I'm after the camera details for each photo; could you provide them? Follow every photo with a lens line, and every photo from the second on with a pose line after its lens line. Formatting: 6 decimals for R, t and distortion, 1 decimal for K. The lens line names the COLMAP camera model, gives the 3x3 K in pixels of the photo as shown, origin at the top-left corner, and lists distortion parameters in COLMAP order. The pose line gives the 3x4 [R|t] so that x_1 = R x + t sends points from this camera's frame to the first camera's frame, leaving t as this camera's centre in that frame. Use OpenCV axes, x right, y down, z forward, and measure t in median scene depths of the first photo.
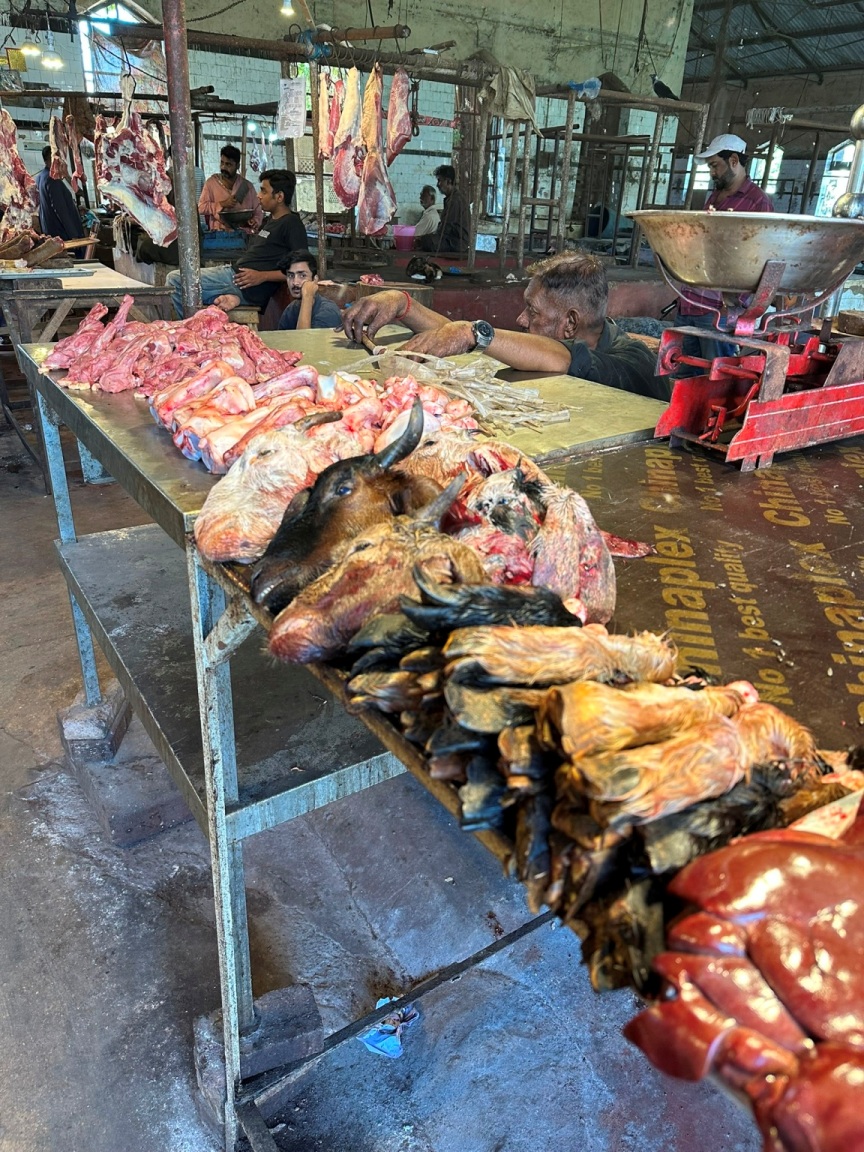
lens RADIAL K [[818.6, 0, 432.3], [0, 818.6, 573.3], [0, 0, 1]] dist [-0.028885, 0.007636]
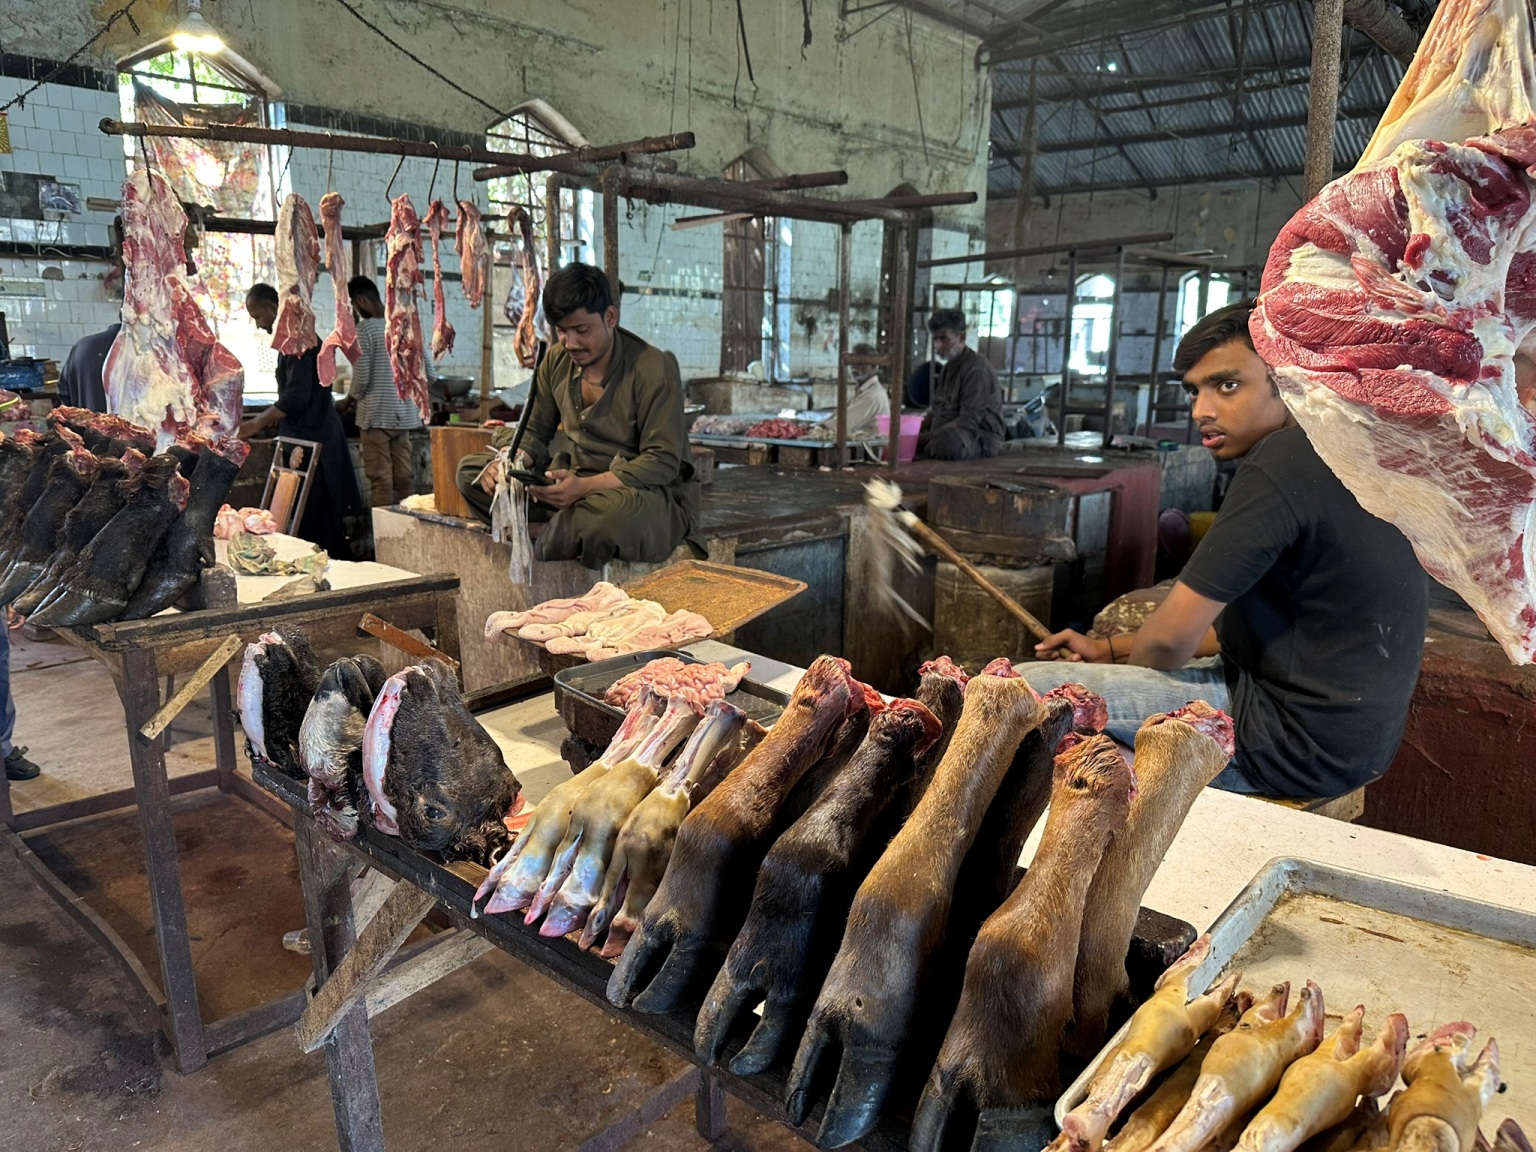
lens RADIAL K [[1091.5, 0, 766.1], [0, 1091.5, 579.1], [0, 0, 1]] dist [-0.028885, 0.007636]
pose [[0.964051, -0.083044, 0.252408, -0.173610], [0.137186, 0.969070, -0.205141, -0.116513], [-0.227566, 0.232394, 0.945625, 0.230297]]
